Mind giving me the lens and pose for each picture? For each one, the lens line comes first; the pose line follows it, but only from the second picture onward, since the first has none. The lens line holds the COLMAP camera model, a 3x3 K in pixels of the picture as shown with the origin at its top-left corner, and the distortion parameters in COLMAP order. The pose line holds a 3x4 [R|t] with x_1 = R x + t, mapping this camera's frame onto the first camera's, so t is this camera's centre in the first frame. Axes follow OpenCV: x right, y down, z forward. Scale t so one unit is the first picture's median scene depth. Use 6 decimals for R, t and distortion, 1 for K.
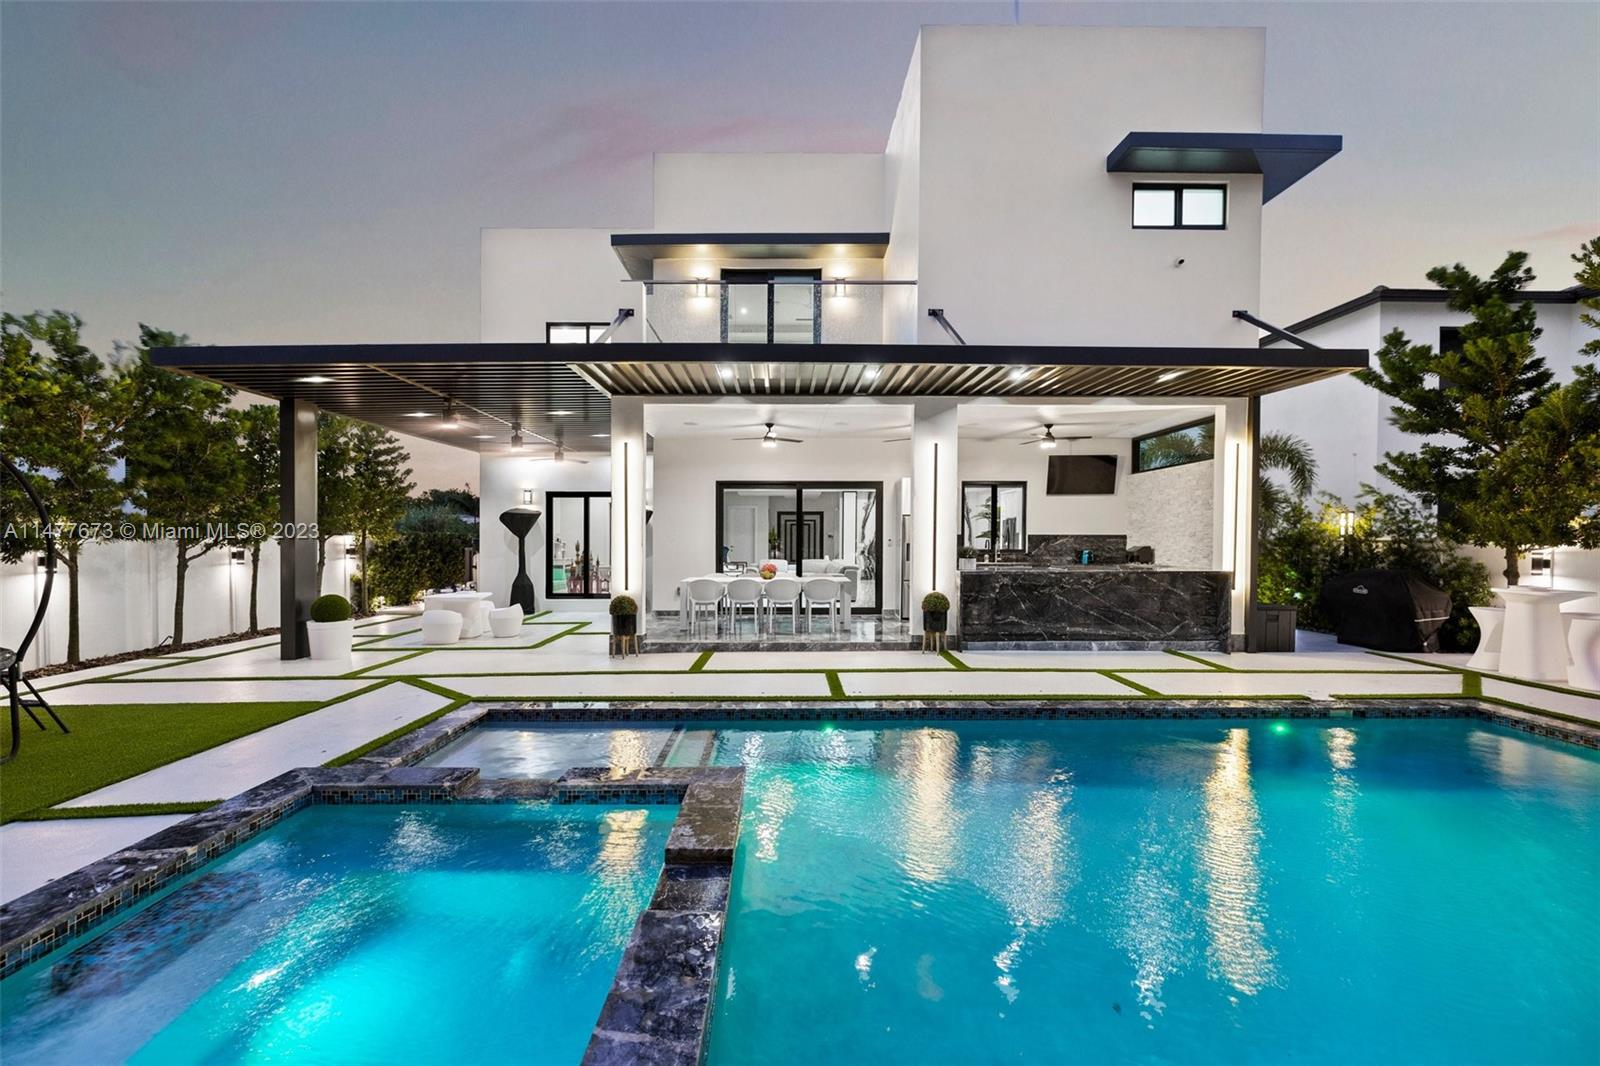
lens RADIAL K [[677.4, 0, 785.2], [0, 677.4, 554.5], [0, 0, 1]] dist [0.001095, -0.000900]
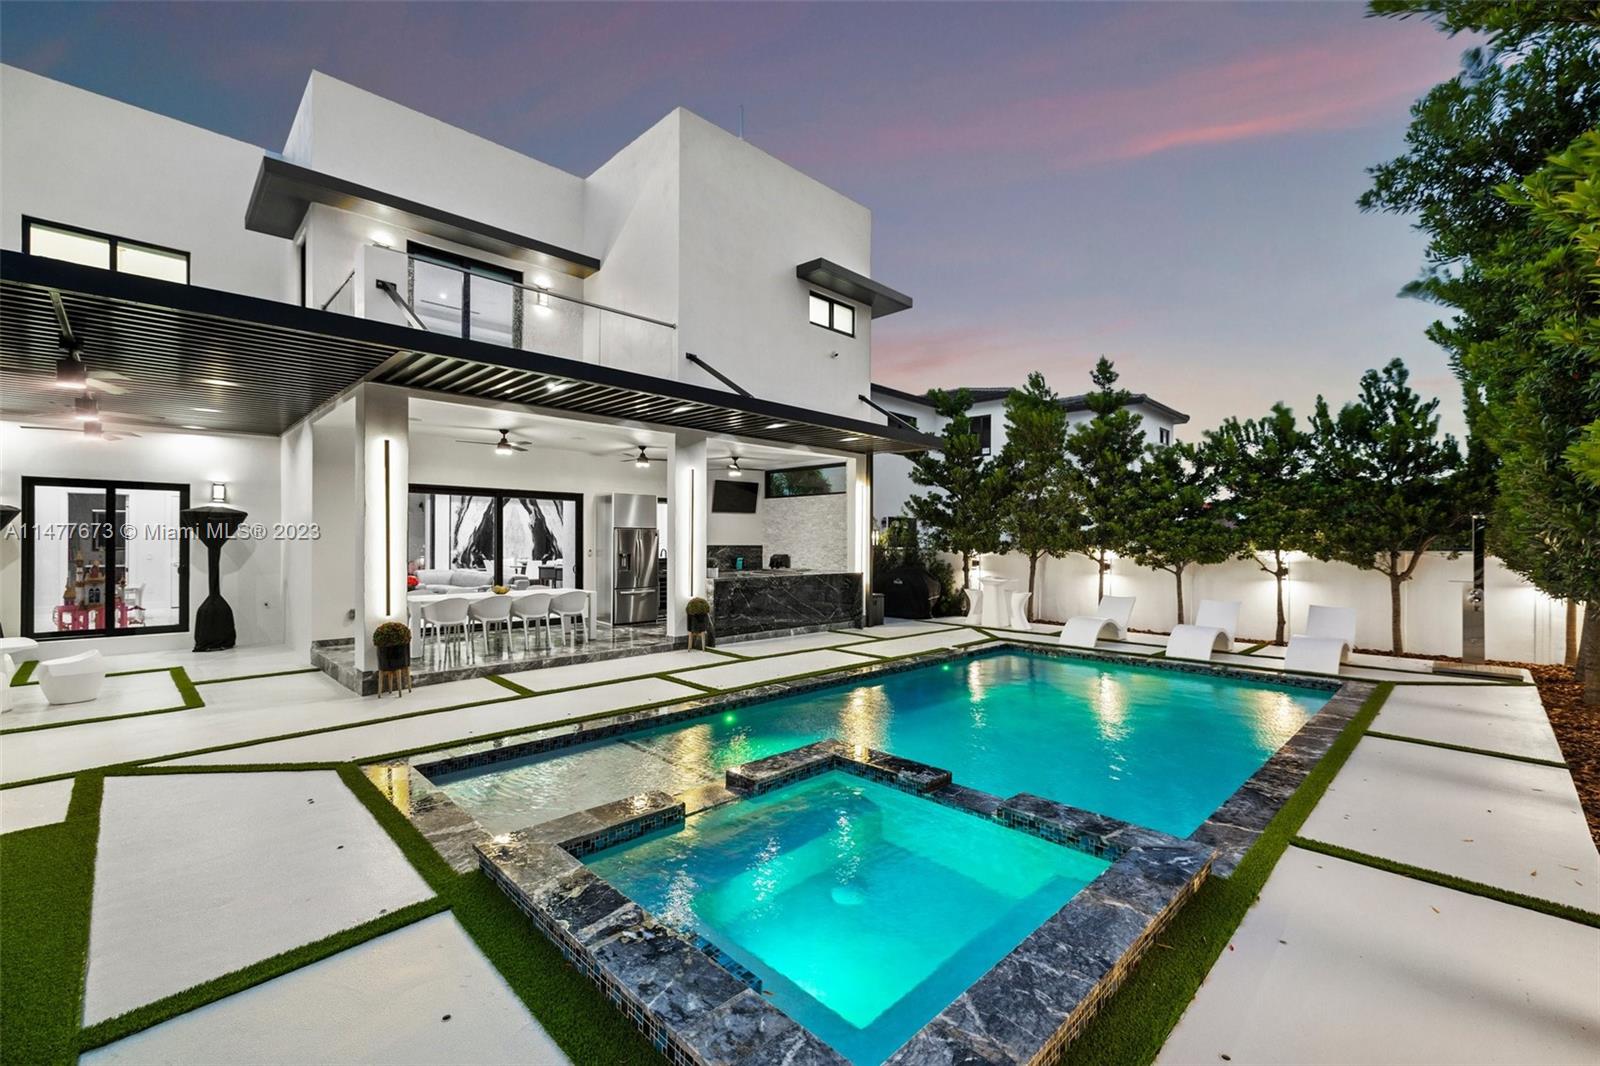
lens RADIAL K [[677.4, 0, 793.7], [0, 677.4, 542.7], [0, 0, 1]] dist [0.001095, -0.000900]
pose [[0.720436, 0.001724, 0.693519, -0.438138], [0.011455, 0.999831, -0.014385, -0.018990], [-0.693427, 0.018307, 0.720295, 0.045522]]
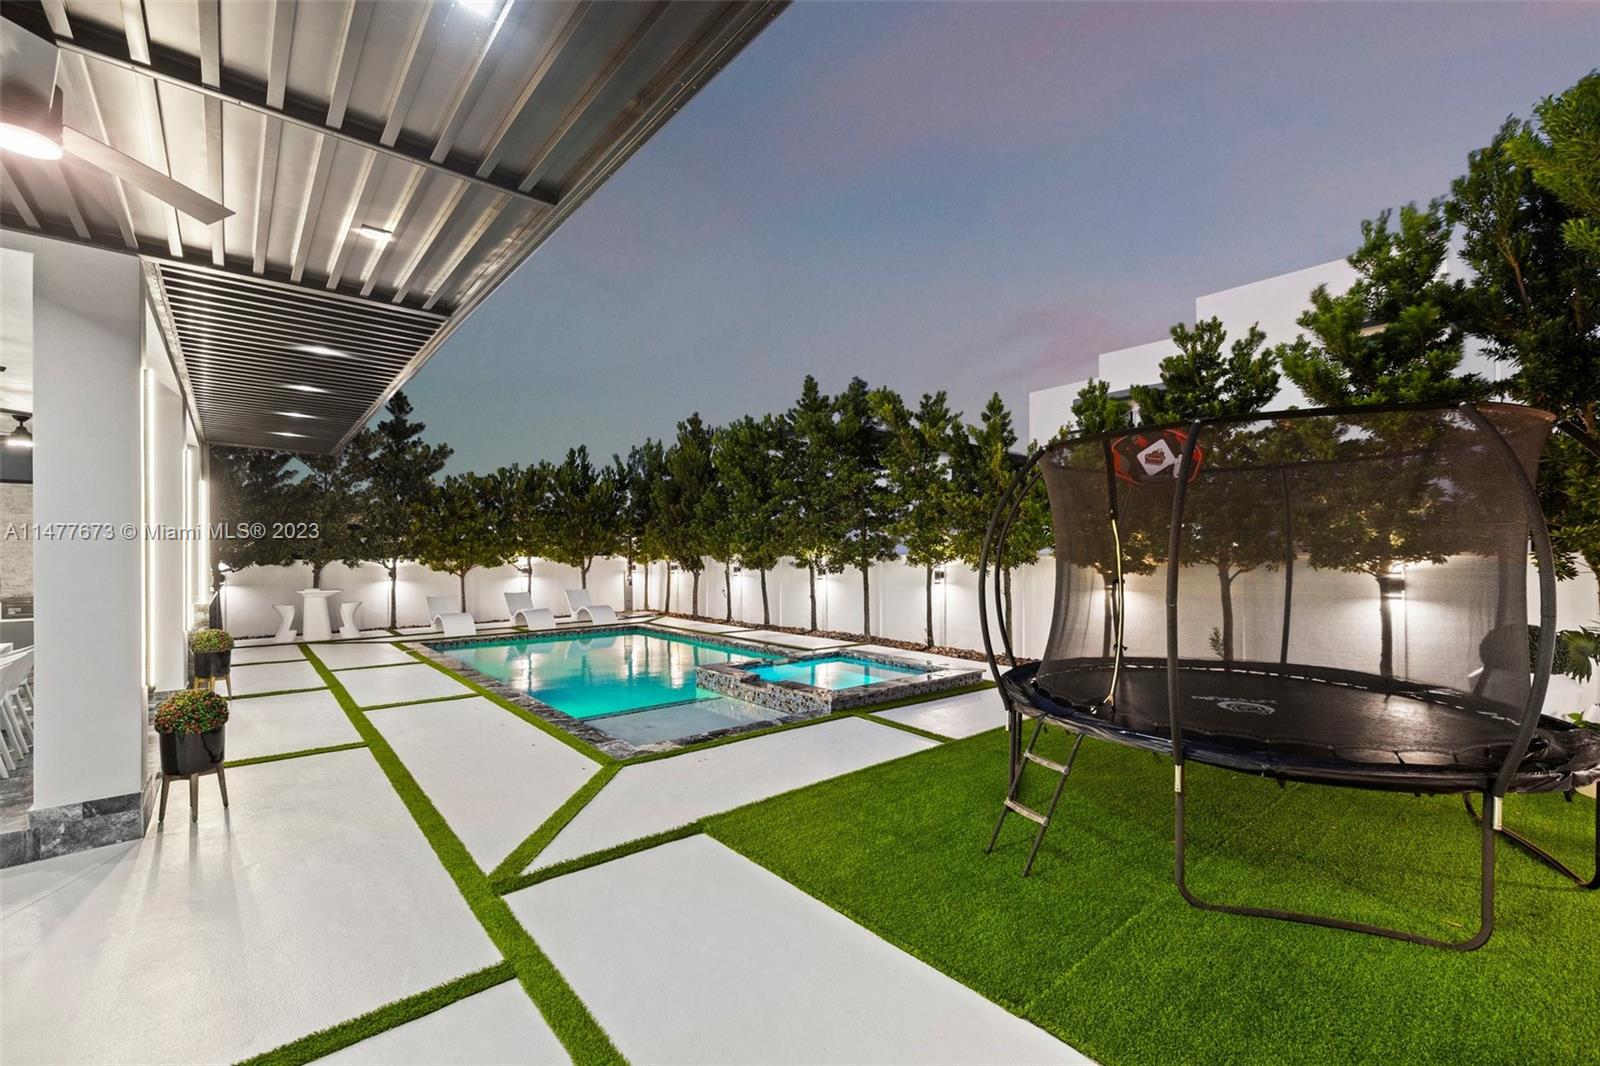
lens RADIAL K [[677.4, 0, 802.8], [0, 677.4, 548.9], [0, 0, 1]] dist [0.001095, -0.000900]
pose [[-0.638722, 0.007319, 0.769403, -0.849982], [0.023191, 0.999684, 0.009742, -0.034270], [-0.769088, 0.024066, -0.638689, 0.912474]]
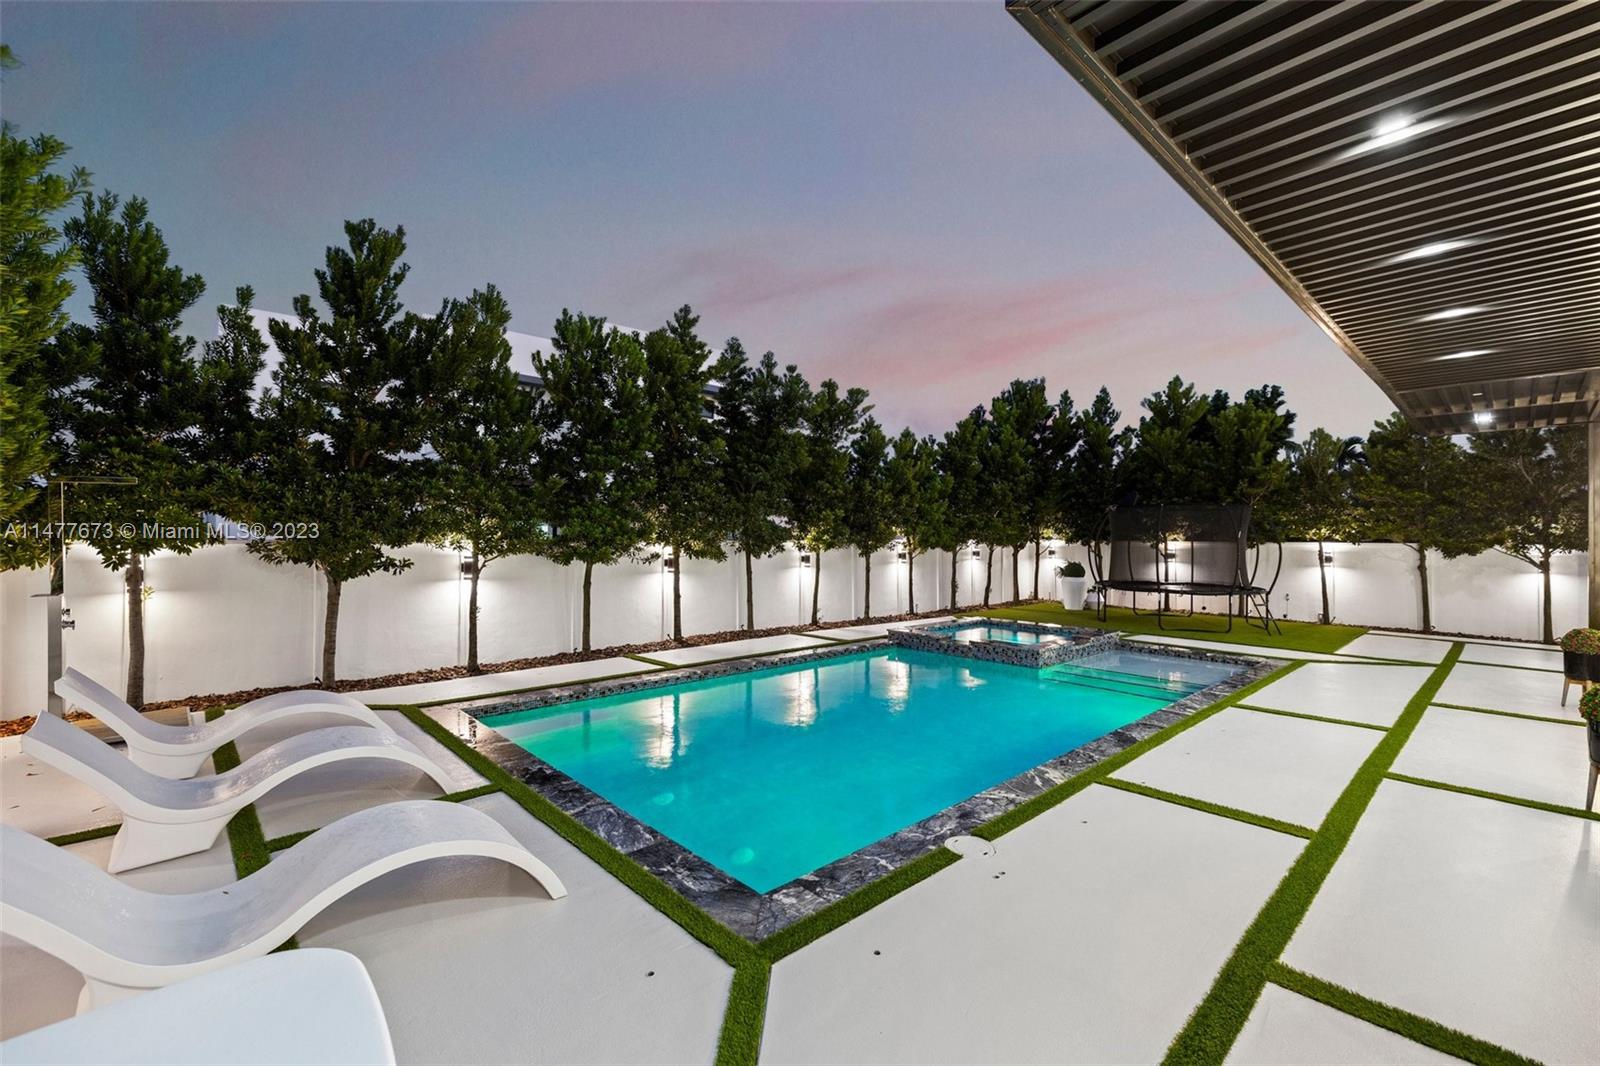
lens RADIAL K [[677.4, 0, 770.2], [0, 677.4, 521.1], [0, 0, 1]] dist [0.001095, -0.000900]
pose [[-0.765770, -0.016733, -0.642896, 0.896694], [-0.019430, 0.999807, -0.002879, -0.036612], [0.642821, 0.010287, -0.765948, 0.896767]]
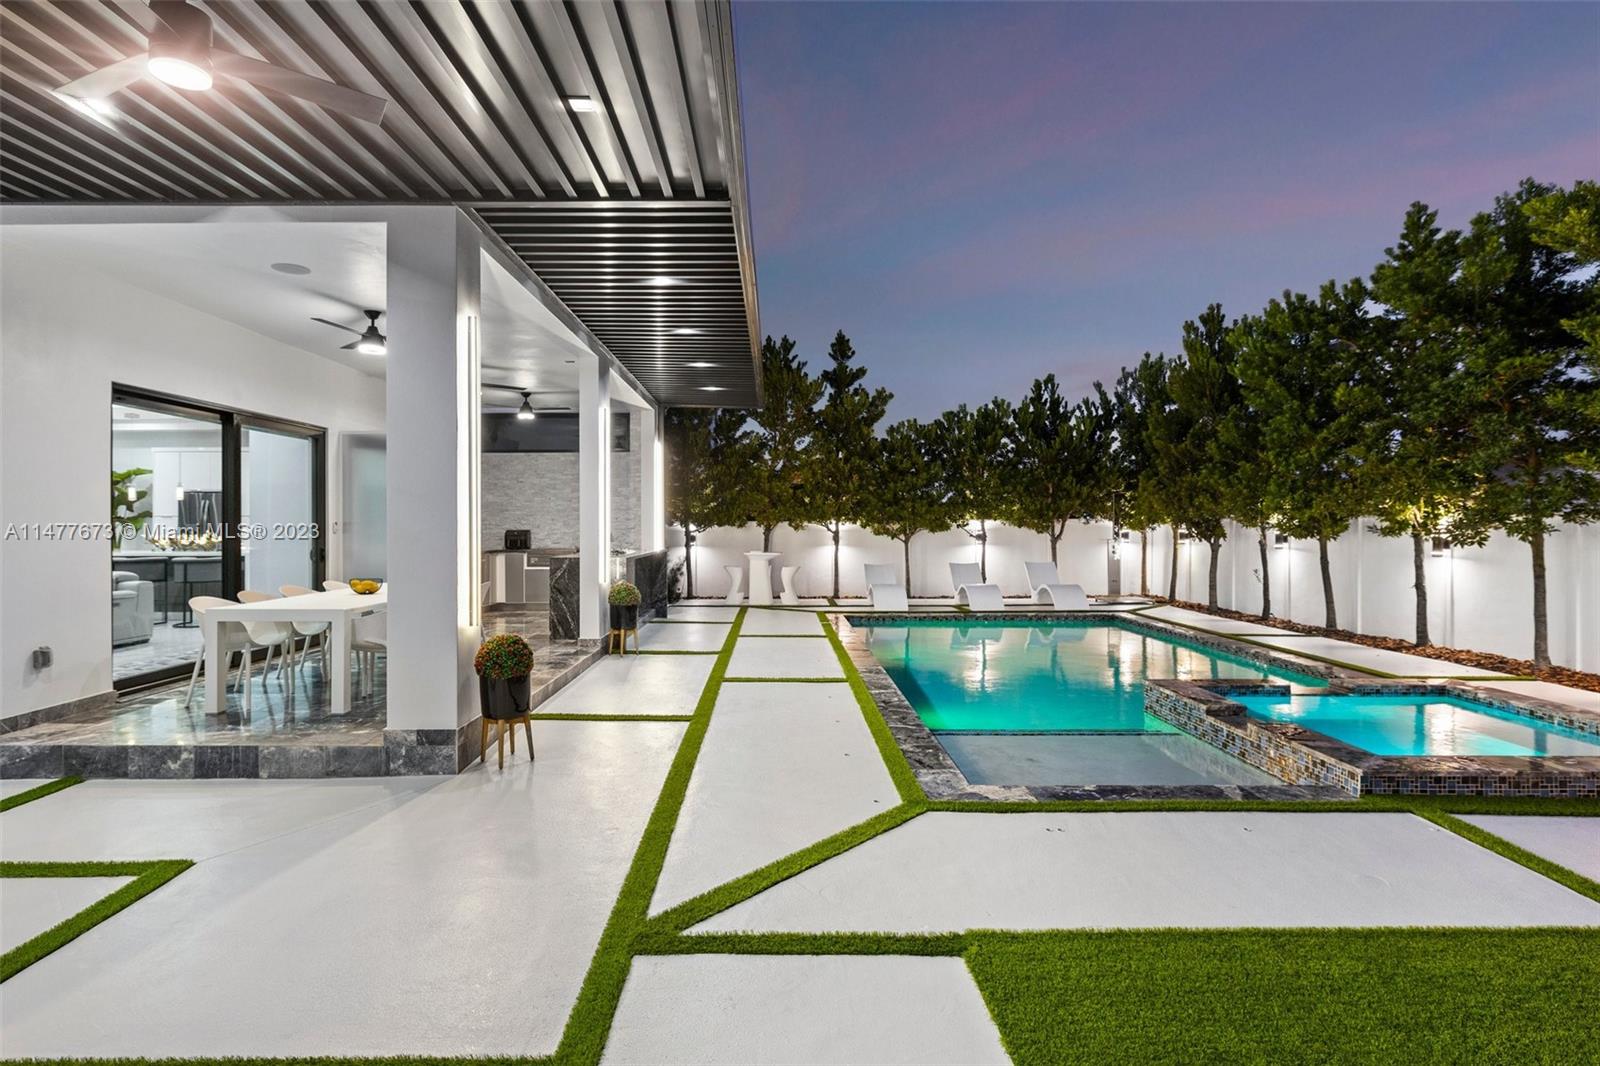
lens RADIAL K [[837.3, 0, 761.4], [0, 837.3, 521.2], [0, 0, 1]] dist [-0.002413, -0.001321]
pose [[0.020285, 0.003885, 0.999787, -0.789165], [0.025275, 0.999671, -0.004397, -0.013287], [-0.999475, 0.025359, 0.020180, 0.755377]]
